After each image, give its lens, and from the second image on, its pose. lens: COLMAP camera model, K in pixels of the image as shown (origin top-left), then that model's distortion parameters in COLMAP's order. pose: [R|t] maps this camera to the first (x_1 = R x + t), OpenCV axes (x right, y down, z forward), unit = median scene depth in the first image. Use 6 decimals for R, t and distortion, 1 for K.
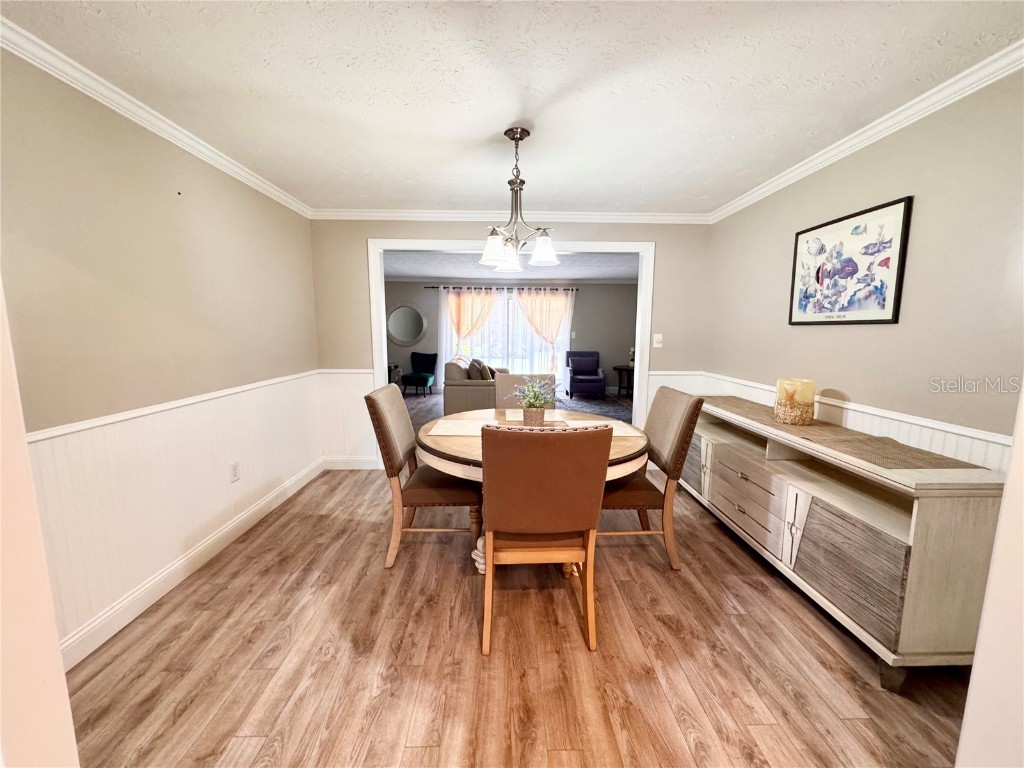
lens RADIAL K [[409.5, 0, 512.3], [0, 409.5, 382.9], [0, 0, 1]] dist [-0.002538, 0.000255]
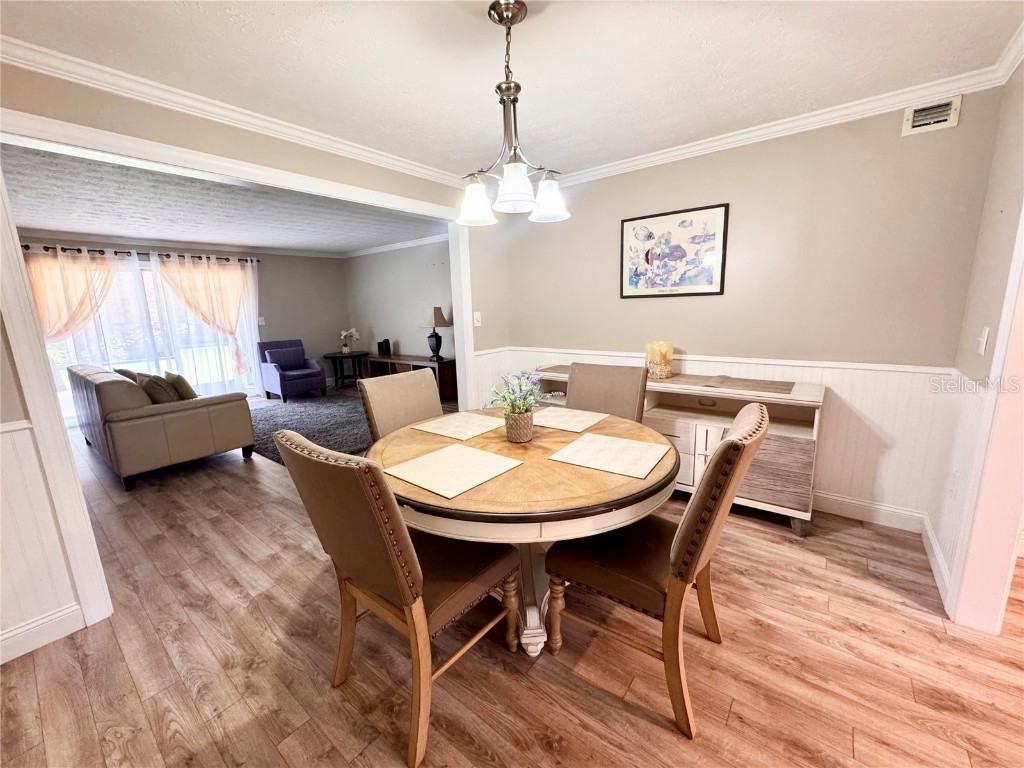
lens RADIAL K [[409.5, 0, 512.3], [0, 409.5, 382.9], [0, 0, 1]] dist [-0.002538, 0.000255]
pose [[0.637194, -0.170102, 0.751698, -0.495267], [0.134890, 0.984899, 0.108530, -0.074616], [-0.758807, 0.032242, 0.650517, 0.495269]]
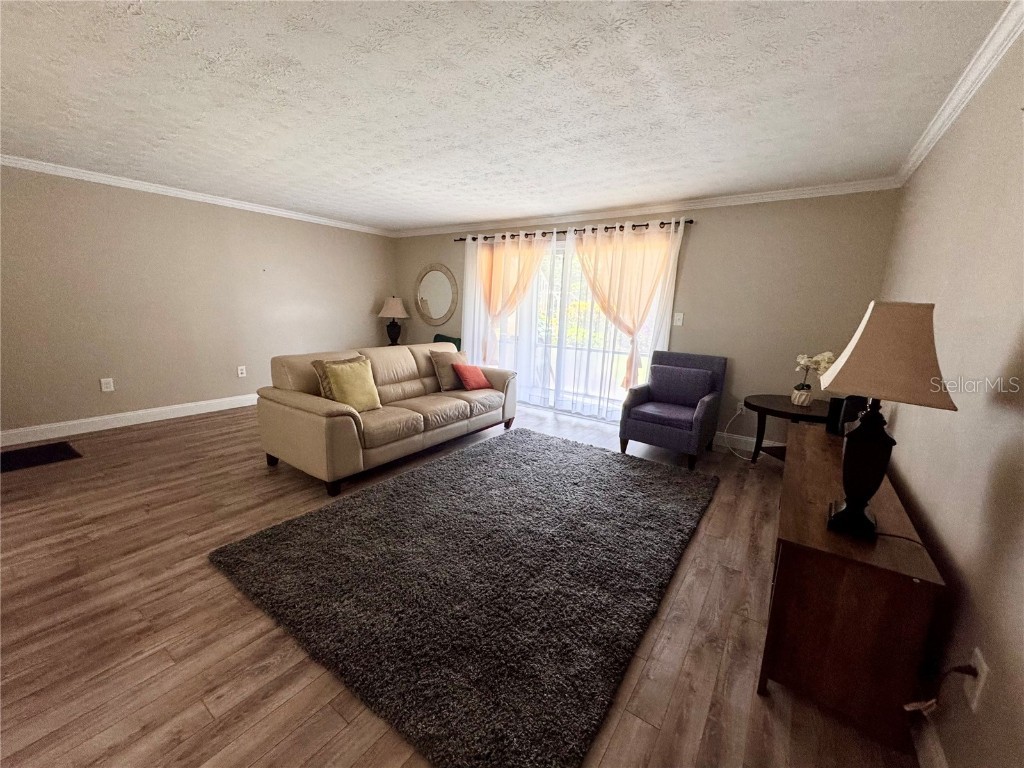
lens RADIAL K [[409.5, 0, 512.3], [0, 409.5, 382.9], [0, 0, 1]] dist [-0.002538, 0.000255]
pose [[0.804651, 0.128207, -0.579741, 0.948626], [-0.102093, 0.991742, 0.077619, -0.198144], [0.584905, -0.003269, 0.811095, 1.632138]]
